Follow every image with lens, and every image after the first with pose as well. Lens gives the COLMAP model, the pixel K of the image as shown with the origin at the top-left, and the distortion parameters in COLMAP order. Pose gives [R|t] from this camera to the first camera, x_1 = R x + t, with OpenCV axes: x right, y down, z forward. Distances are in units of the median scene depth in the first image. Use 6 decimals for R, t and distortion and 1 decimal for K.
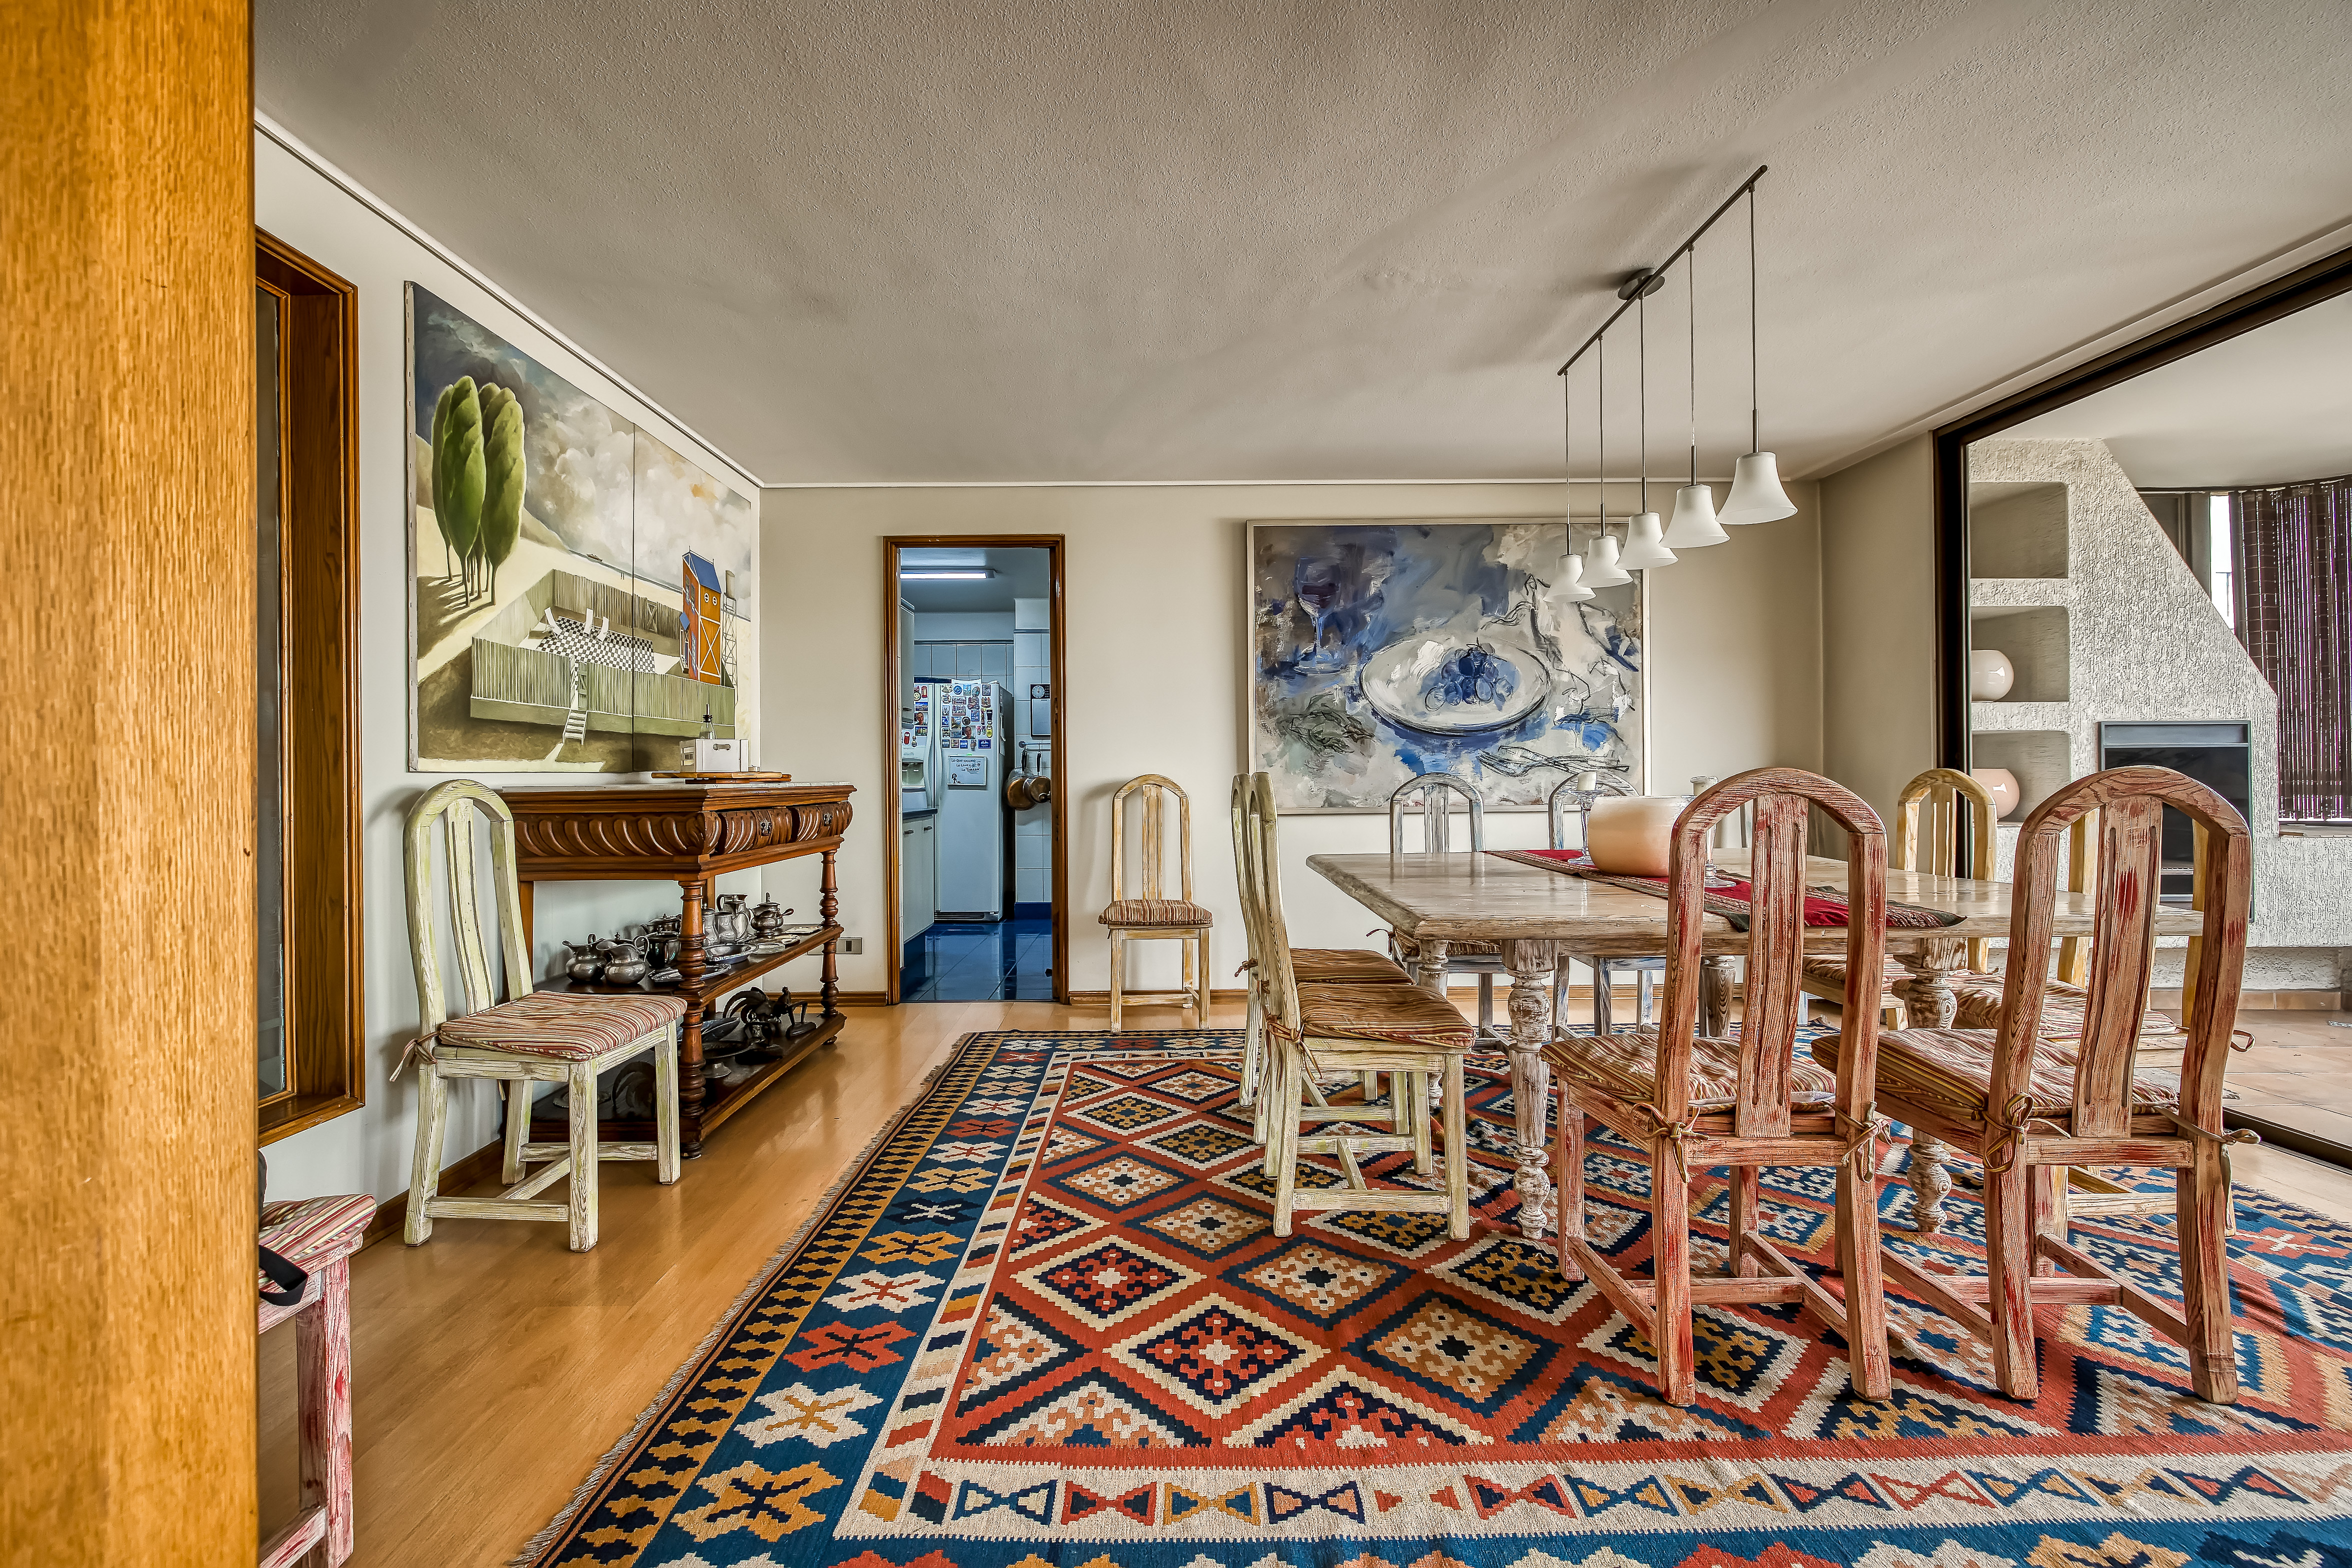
lens RADIAL K [[997.6, 0, 1166.9], [0, 997.6, 766.5], [0, 0, 1]] dist [-0.003657, -0.000226]
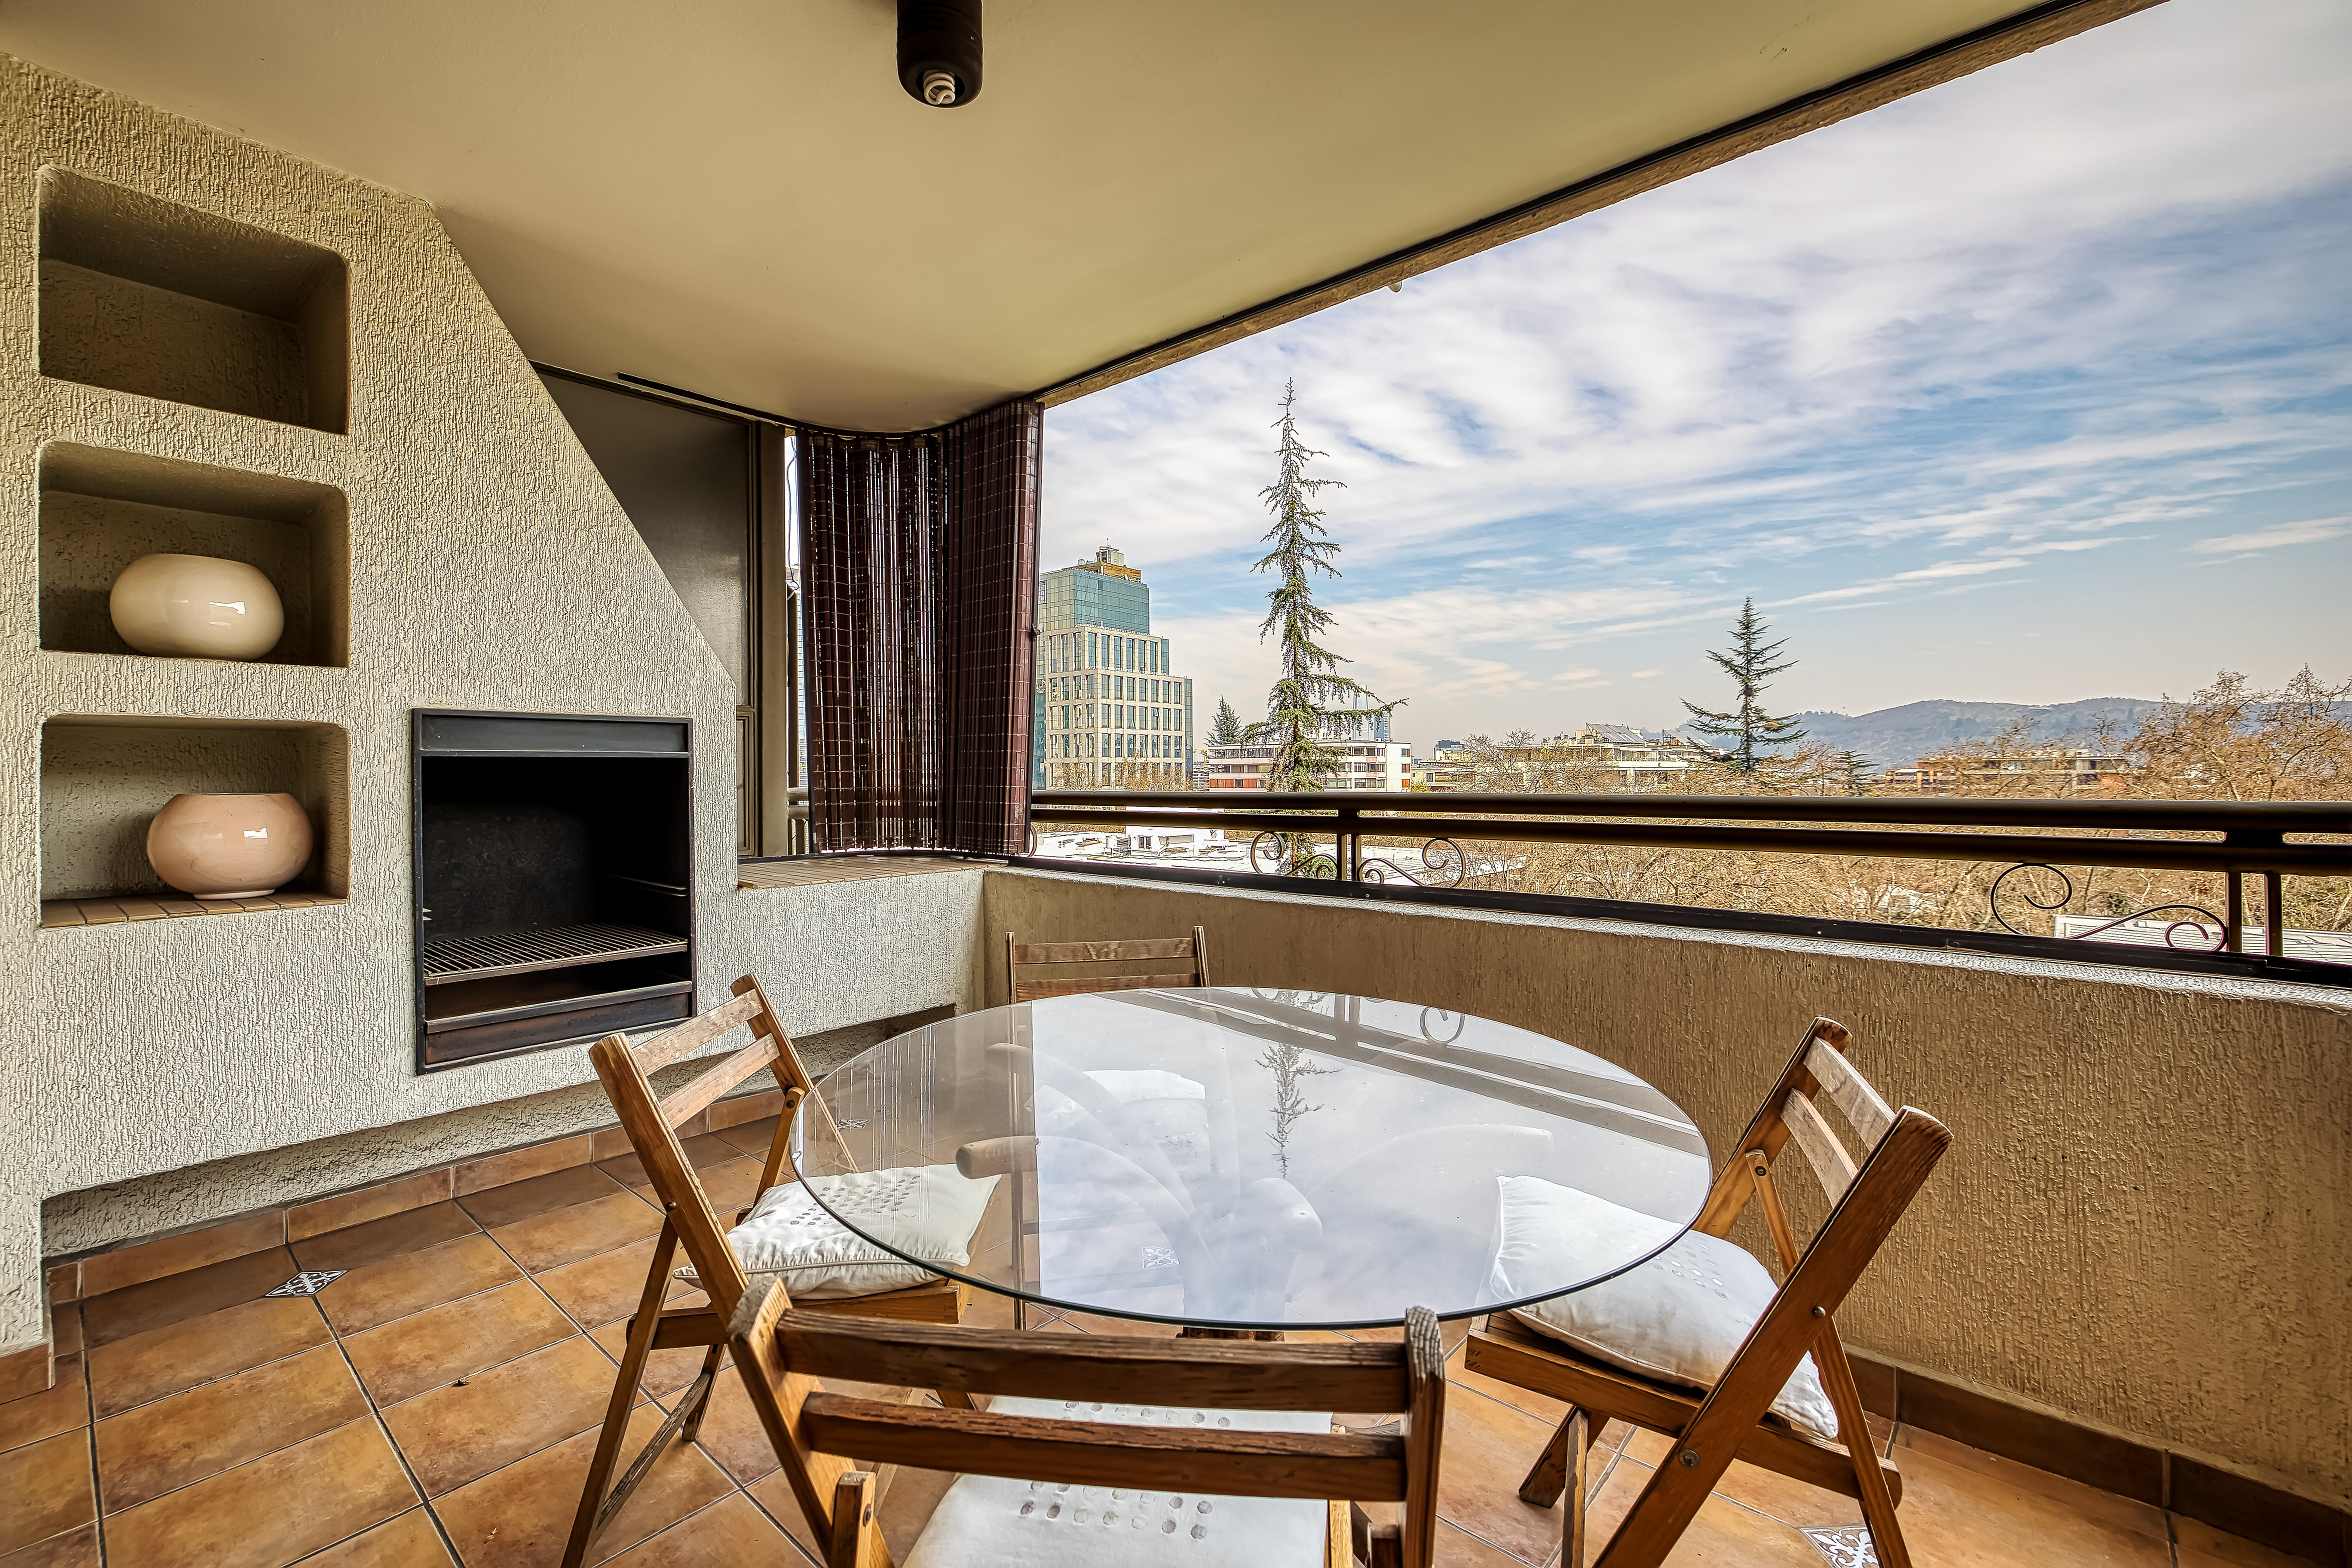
lens RADIAL K [[997.6, 0, 1166.9], [0, 997.6, 766.5], [0, 0, 1]] dist [-0.003657, -0.000226]
pose [[0.662283, 0.005631, 0.749233, 0.799705], [0.000508, 0.999968, -0.007964, -0.008795], [-0.749254, 0.005655, 0.662259, 0.321841]]
